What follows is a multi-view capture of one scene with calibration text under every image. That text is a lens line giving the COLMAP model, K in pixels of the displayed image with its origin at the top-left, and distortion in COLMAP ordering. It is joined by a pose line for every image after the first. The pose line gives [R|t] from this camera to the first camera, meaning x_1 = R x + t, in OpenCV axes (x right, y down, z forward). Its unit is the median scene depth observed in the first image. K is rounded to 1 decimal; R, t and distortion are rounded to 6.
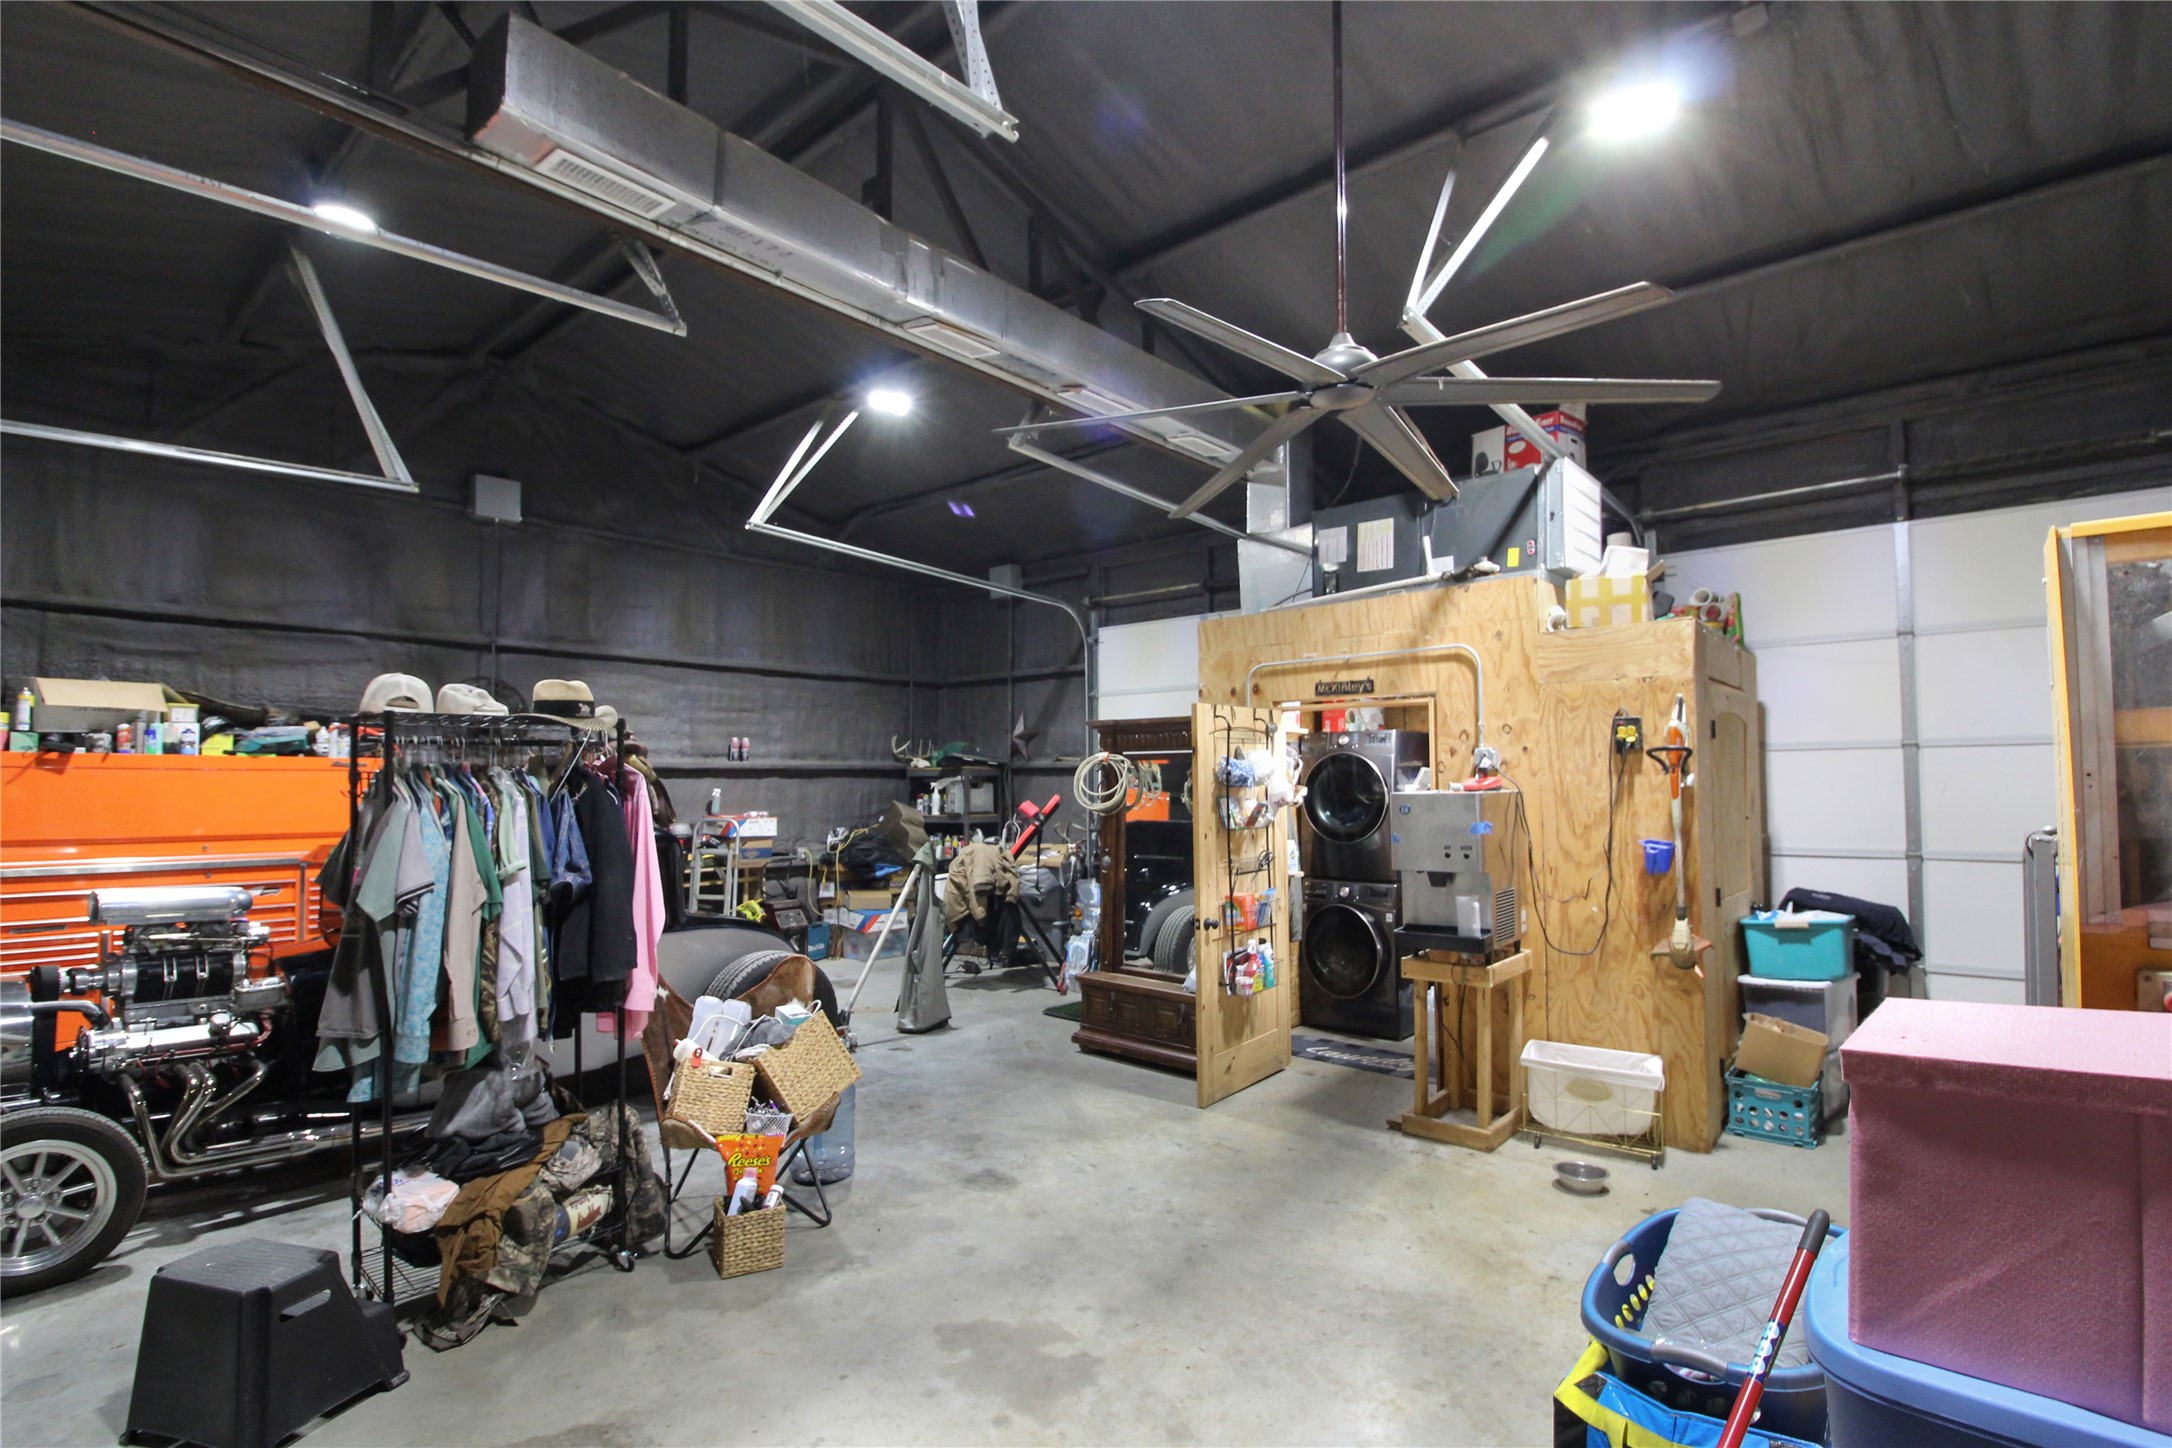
lens RADIAL K [[1020.6, 0, 1089.3], [0, 1020.6, 757.5], [0, 0, 1]] dist [0.000026, -0.011660]
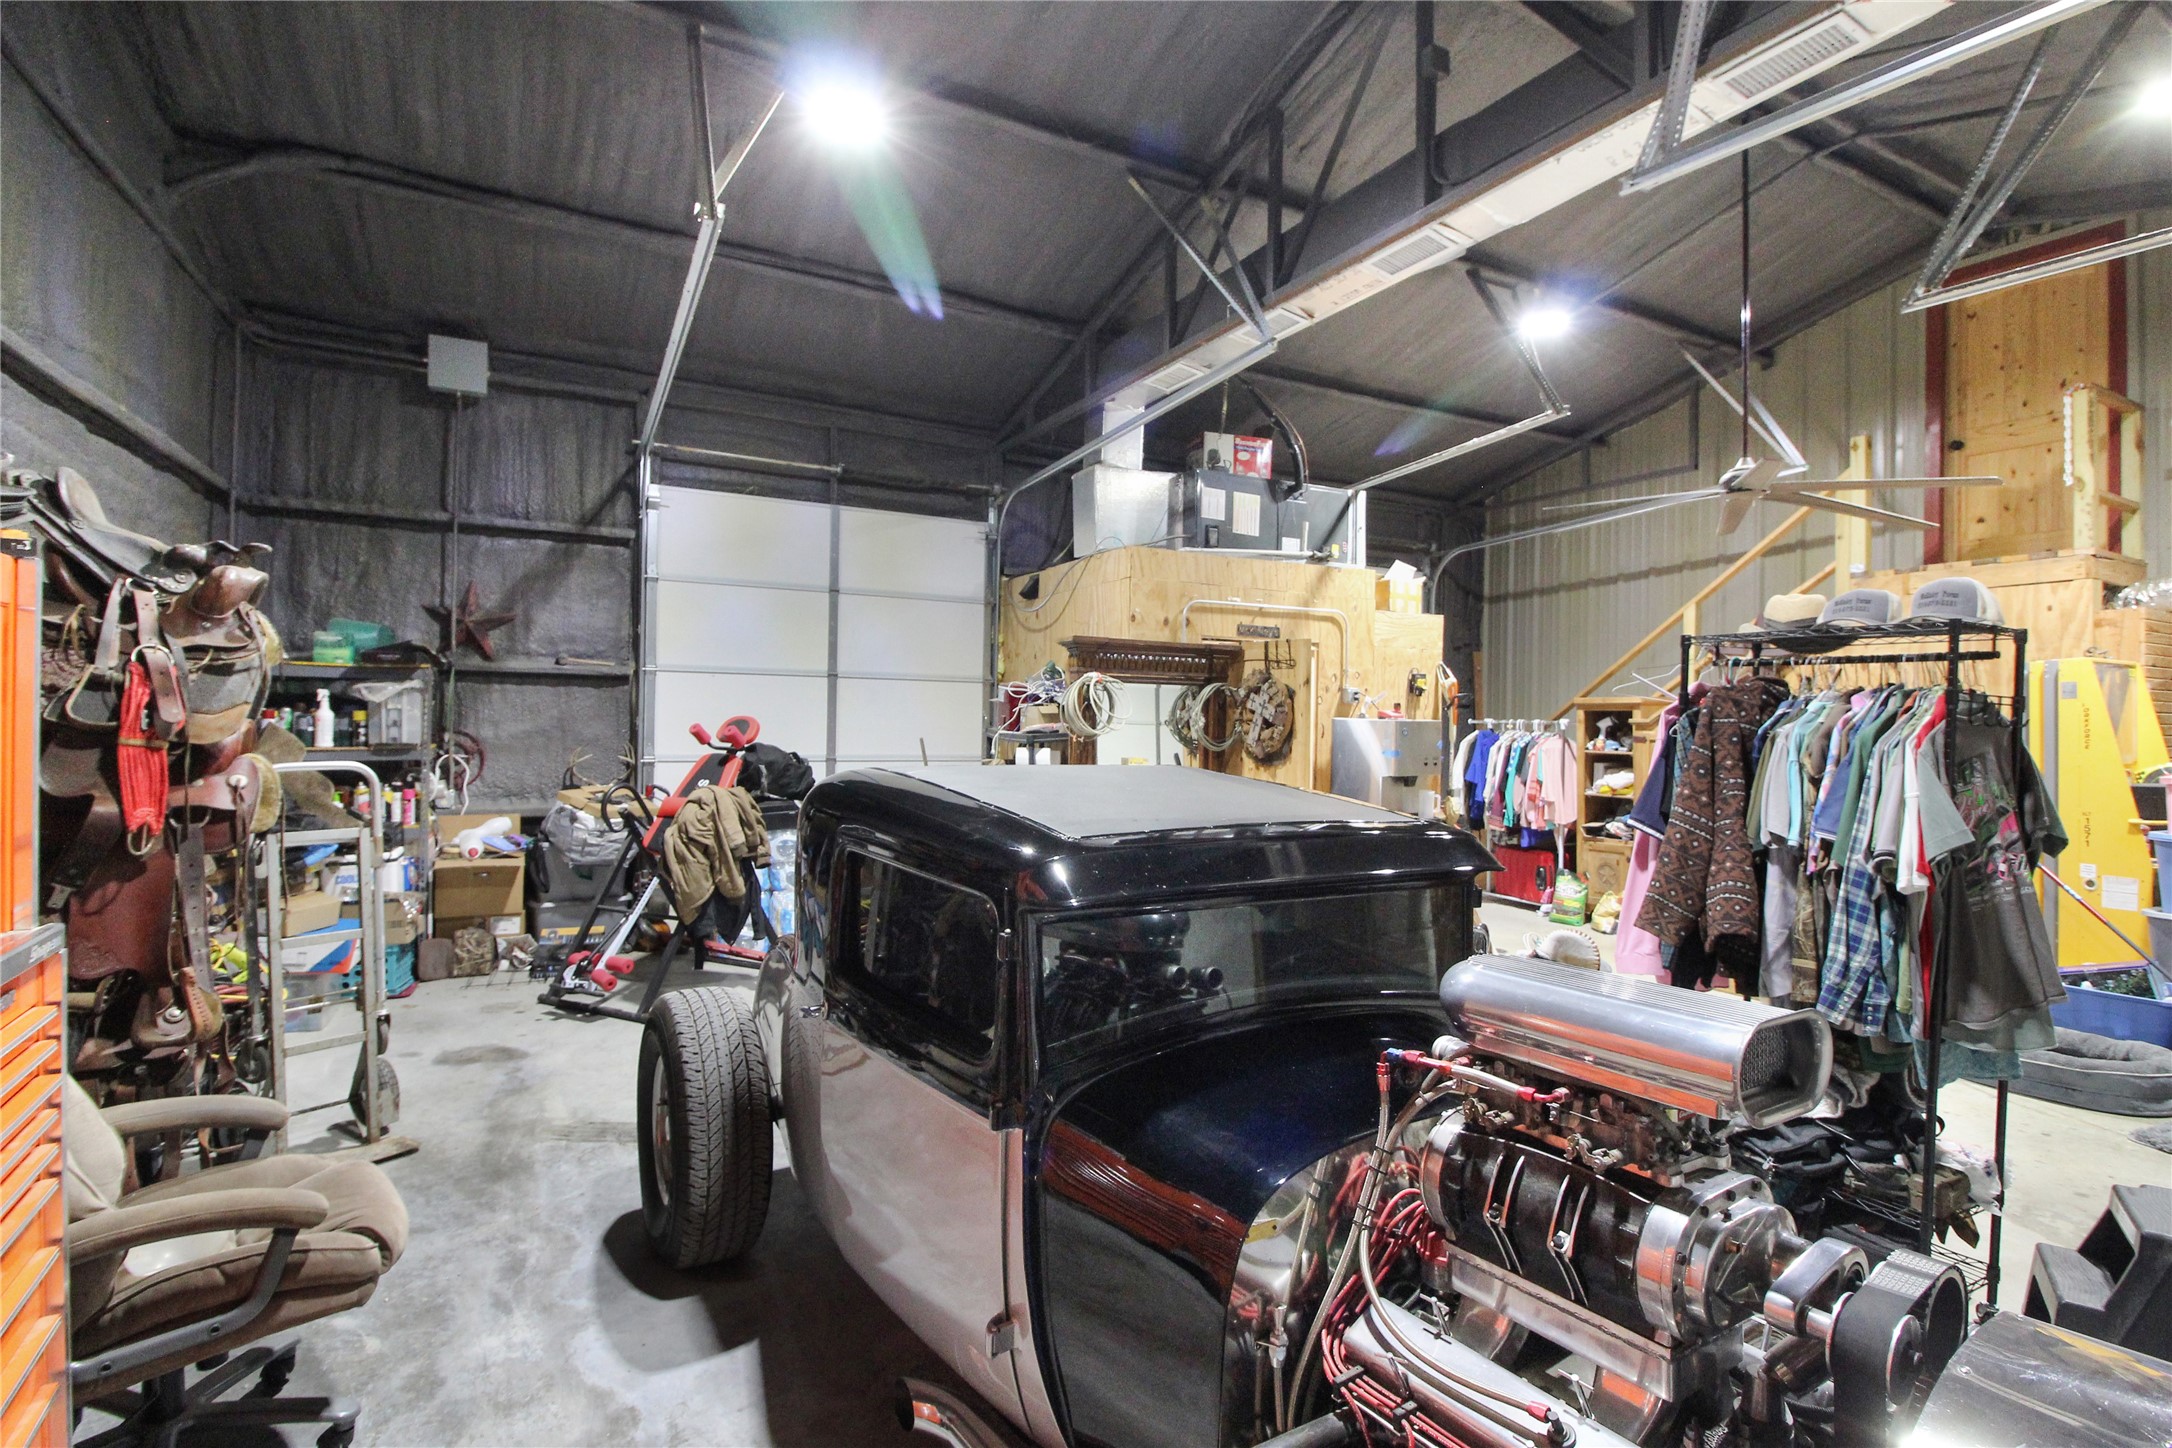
lens RADIAL K [[989.8, 0, 1082.7], [0, 989.8, 700.3], [0, 0, 1]] dist [0.002021, -0.010140]
pose [[0.362455, 0.019048, 0.931807, -0.836165], [-0.044960, 0.998984, -0.002932, 0.022854], [-0.930916, -0.040831, 0.362943, 0.716891]]
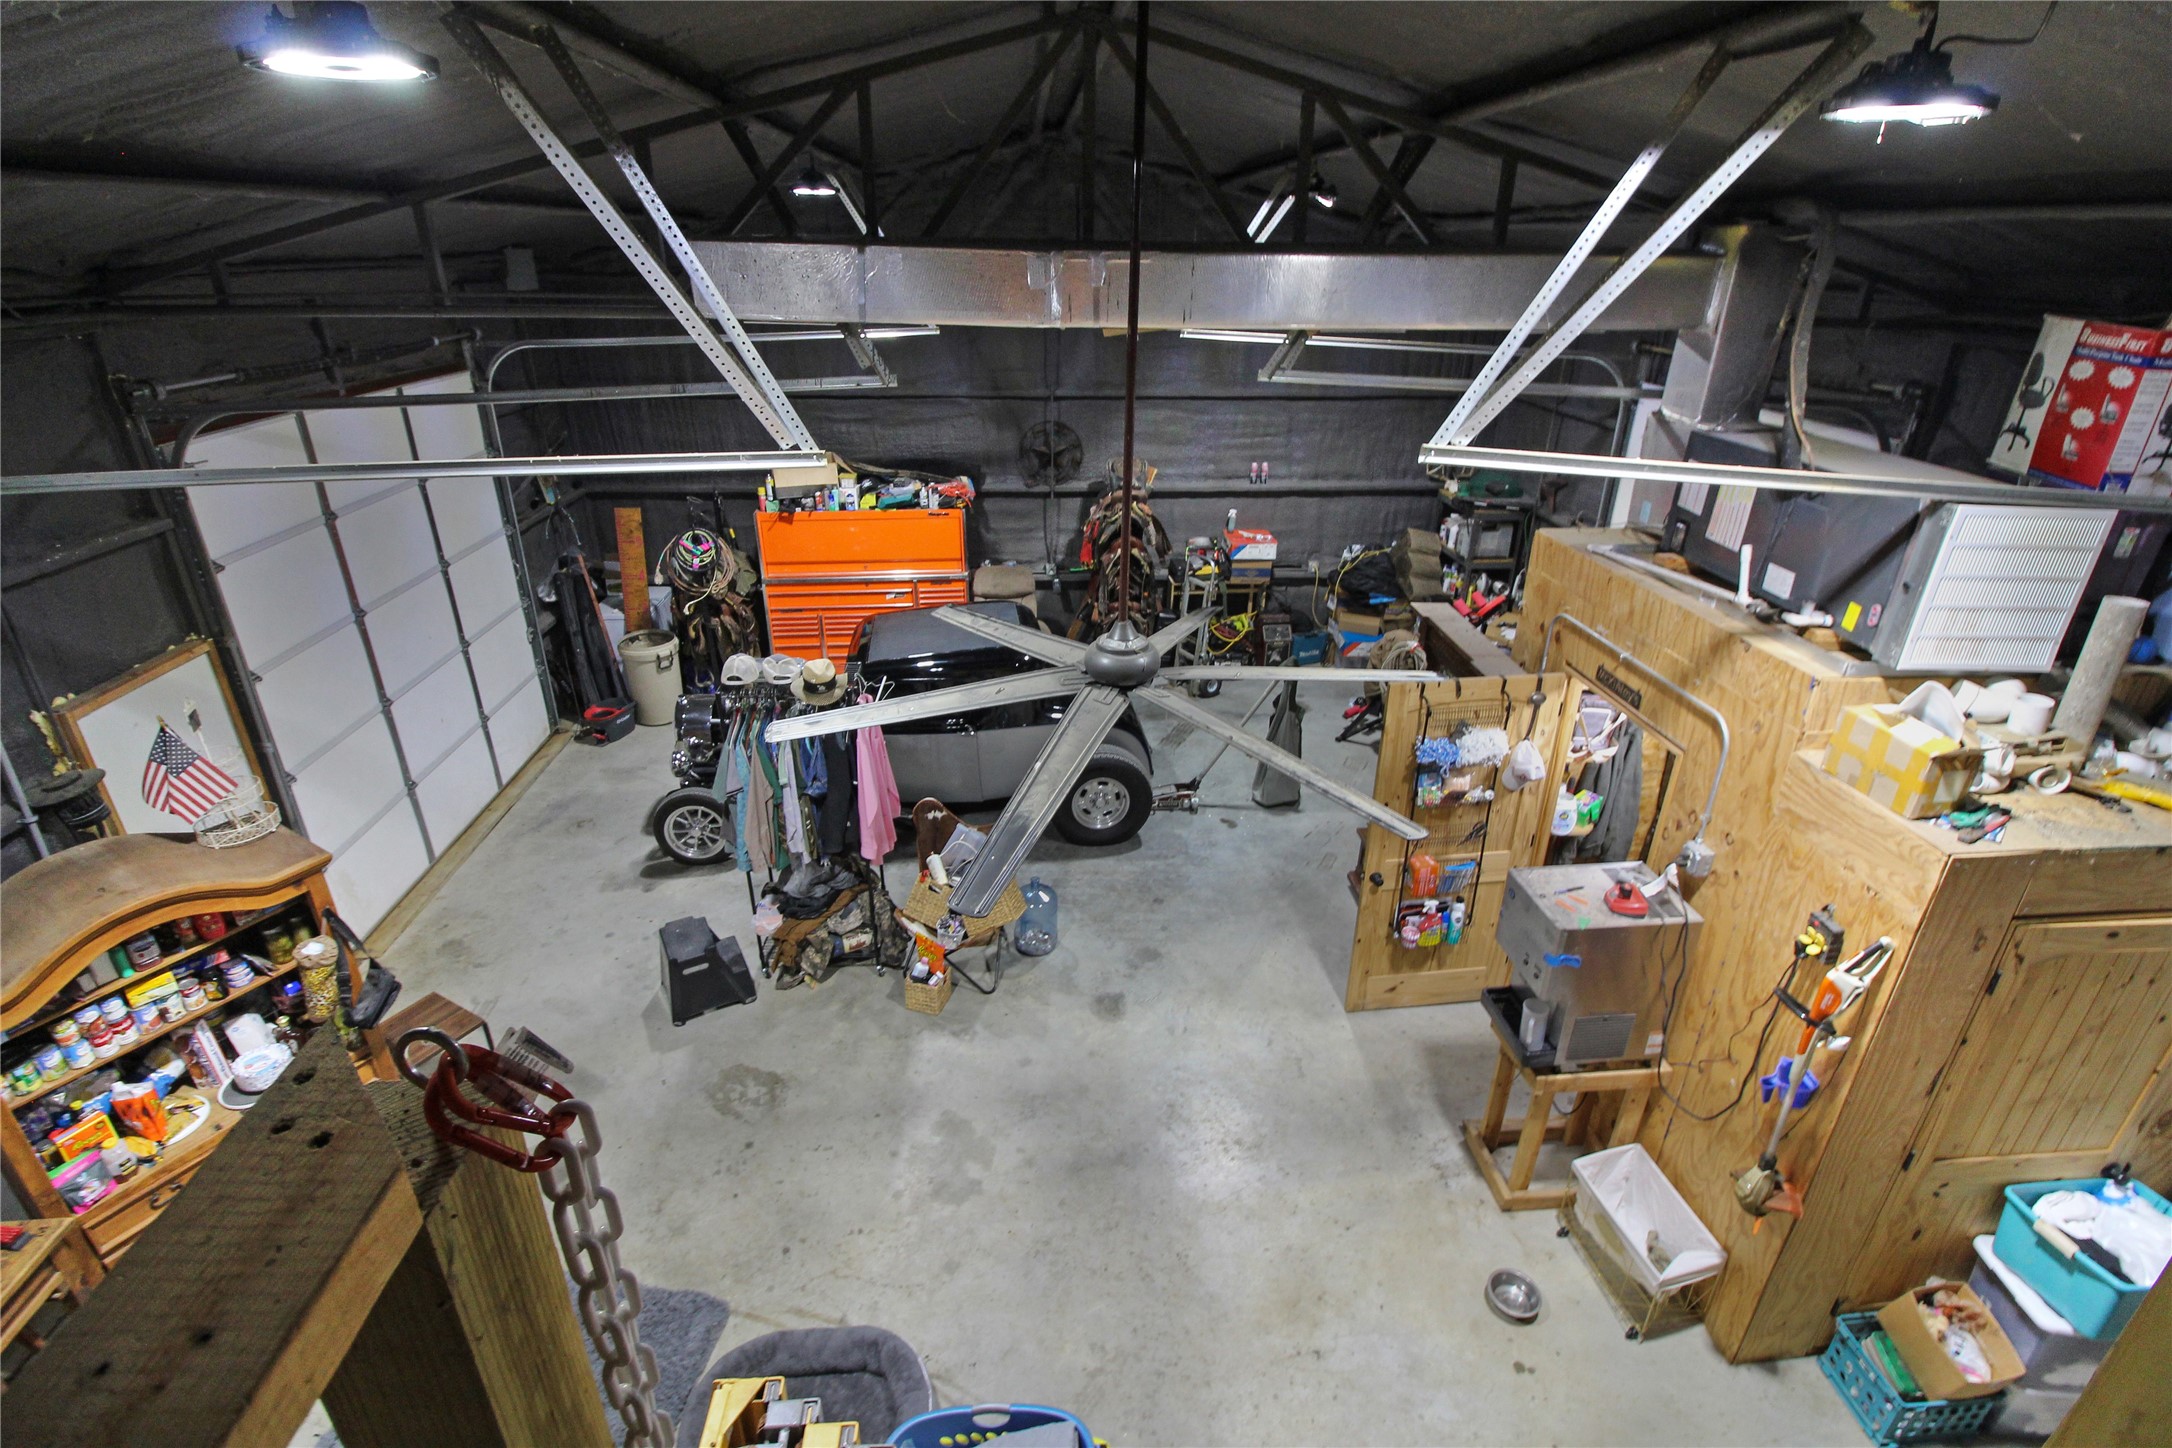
lens RADIAL K [[989.8, 0, 1082.7], [0, 989.8, 700.3], [0, 0, 1]] dist [0.002021, -0.010140]
pose [[0.707375, 0.300292, -0.639879, 0.428058], [0.007140, 0.902187, 0.431285, -0.379781], [0.706803, -0.309649, 0.636040, 0.167304]]
